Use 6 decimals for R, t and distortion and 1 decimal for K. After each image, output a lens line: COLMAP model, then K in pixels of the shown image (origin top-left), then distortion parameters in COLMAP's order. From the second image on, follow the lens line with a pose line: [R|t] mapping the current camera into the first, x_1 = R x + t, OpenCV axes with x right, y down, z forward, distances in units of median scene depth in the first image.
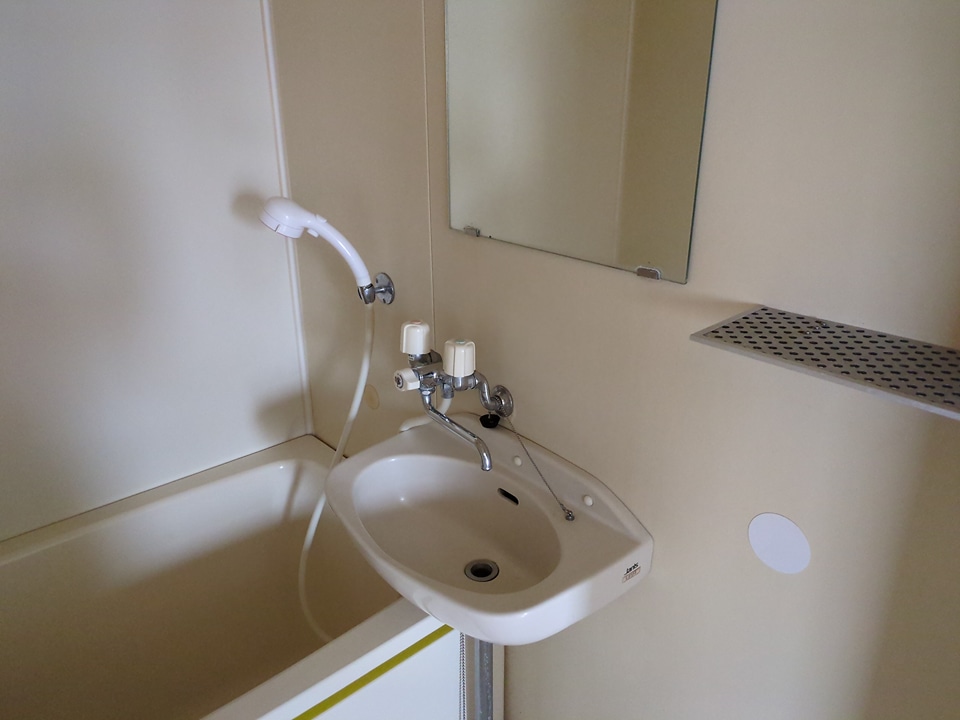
lens RADIAL K [[722.1, 0, 480.0], [0, 722.1, 360.0], [0, 0, 1]] dist [0.066240, -0.034042]
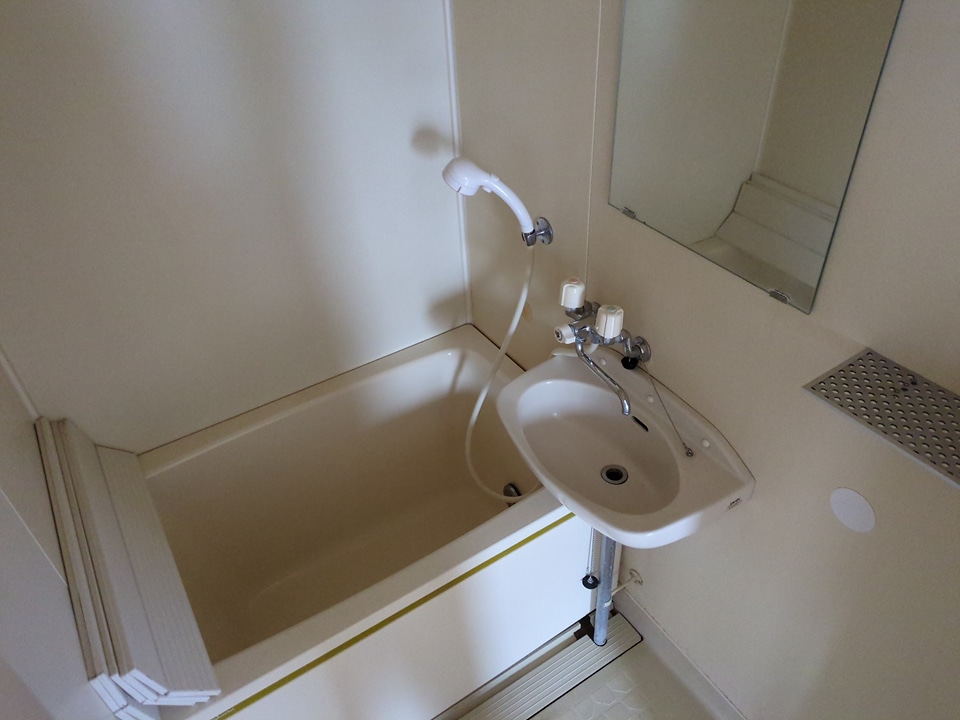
lens RADIAL K [[722.1, 0, 480.0], [0, 722.1, 360.0], [0, 0, 1]] dist [0.066240, -0.034042]
pose [[0.987257, 0.063966, -0.145715, -0.058026], [-0.018105, 0.954861, 0.296502, -0.280004], [0.158104, -0.290085, 0.943850, -0.199921]]
